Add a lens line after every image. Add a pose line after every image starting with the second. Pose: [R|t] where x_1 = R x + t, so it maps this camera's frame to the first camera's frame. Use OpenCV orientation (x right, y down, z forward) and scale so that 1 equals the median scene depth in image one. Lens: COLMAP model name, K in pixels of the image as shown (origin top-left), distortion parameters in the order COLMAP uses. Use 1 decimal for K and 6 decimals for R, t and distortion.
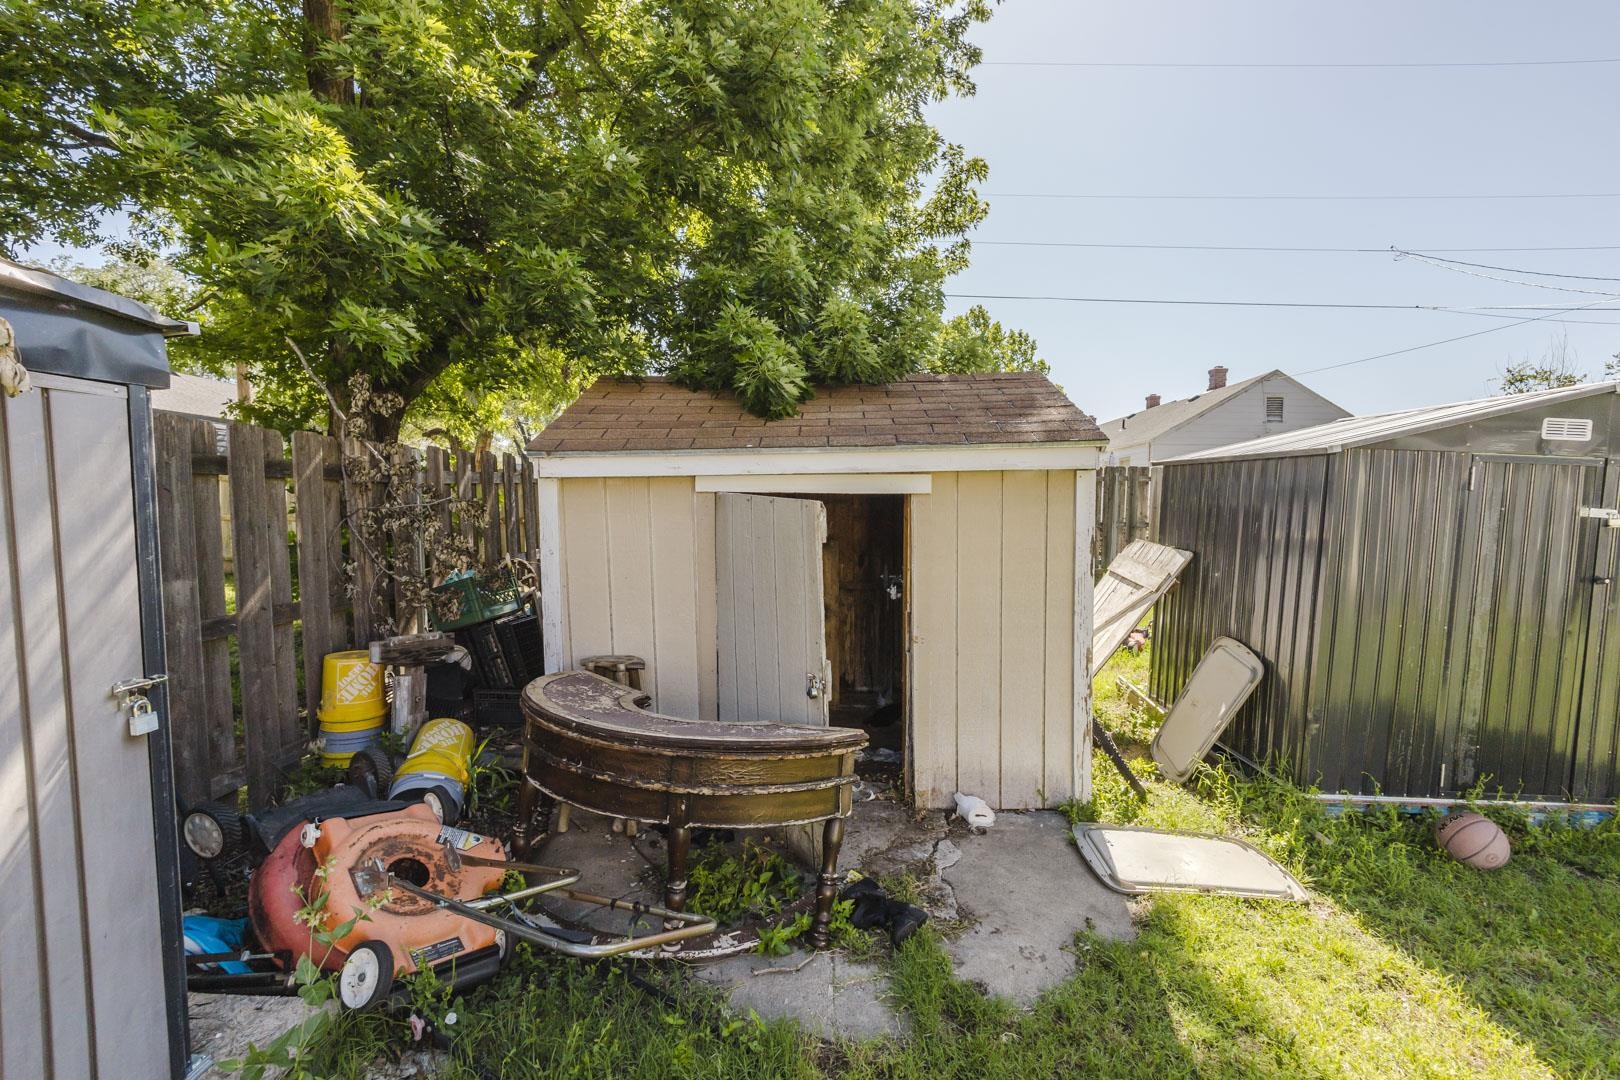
lens RADIAL K [[703.3, 0, 810.0], [0, 703.3, 538.6], [0, 0, 1]] dist [-0.006423, 0.001086]
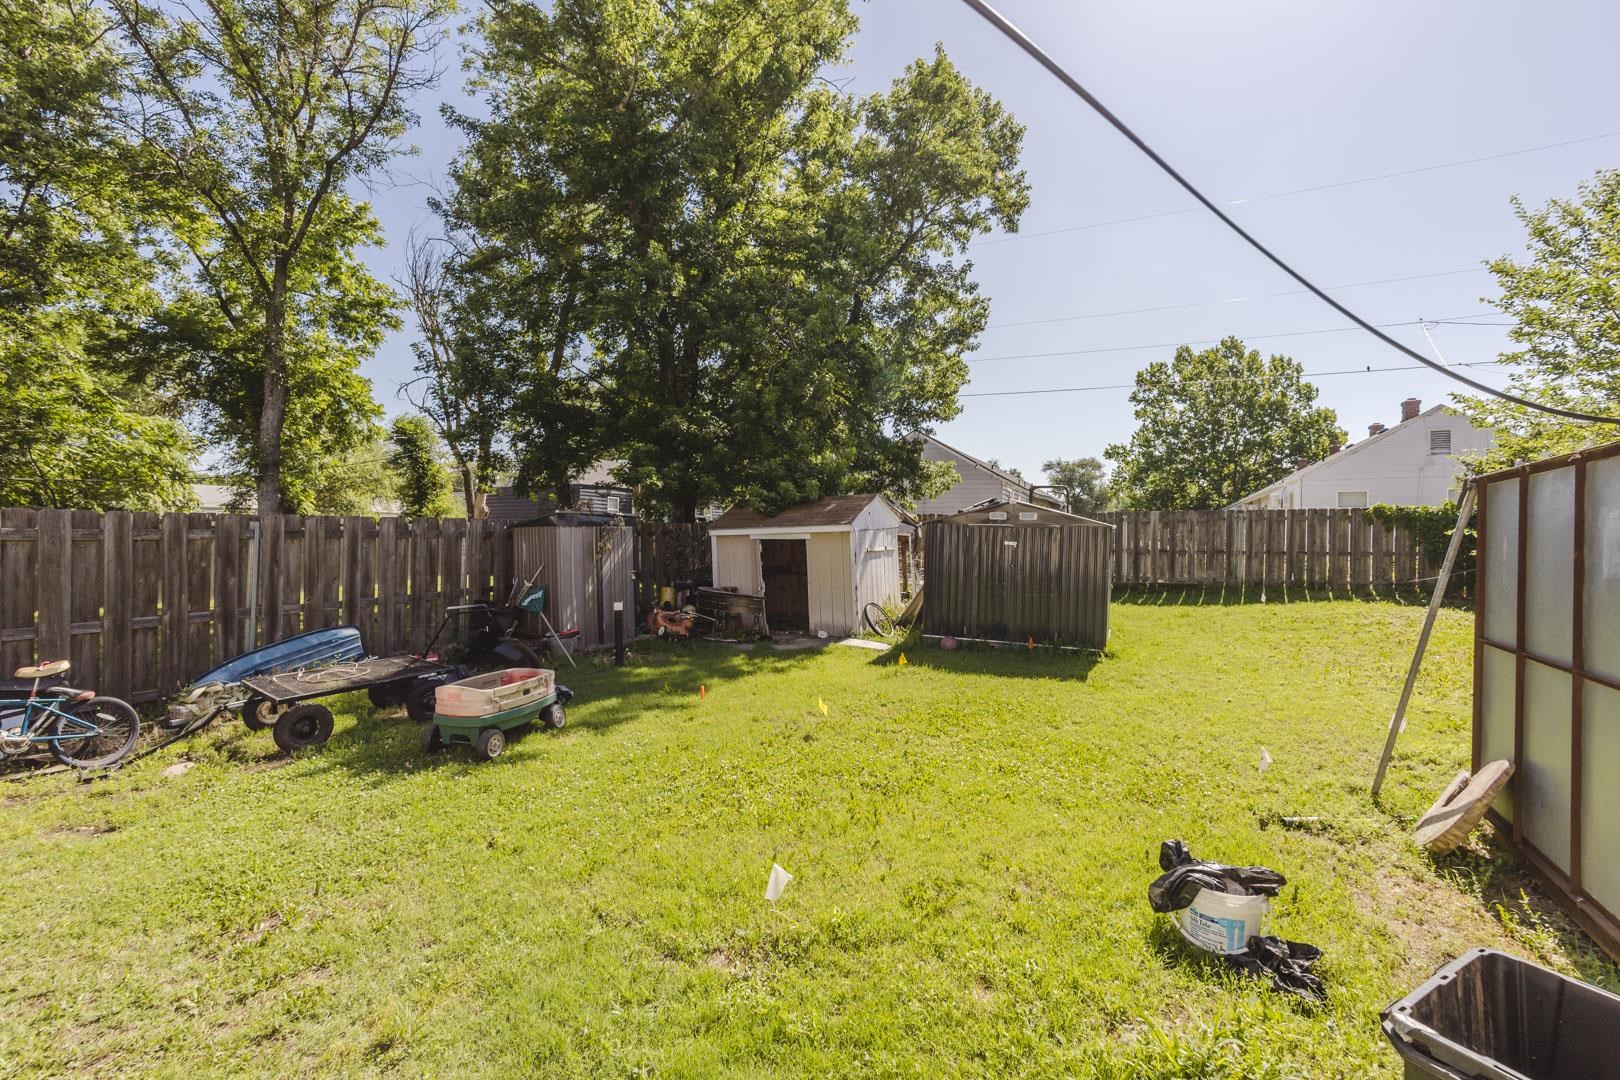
lens RADIAL K [[703.3, 0, 811.7], [0, 703.3, 545.4], [0, 0, 1]] dist [-0.006423, 0.001086]
pose [[0.906074, -0.014664, -0.422866, 1.395755], [-0.002451, 0.999201, -0.039903, 0.087726], [0.423113, 0.037192, 0.905313, -1.775393]]
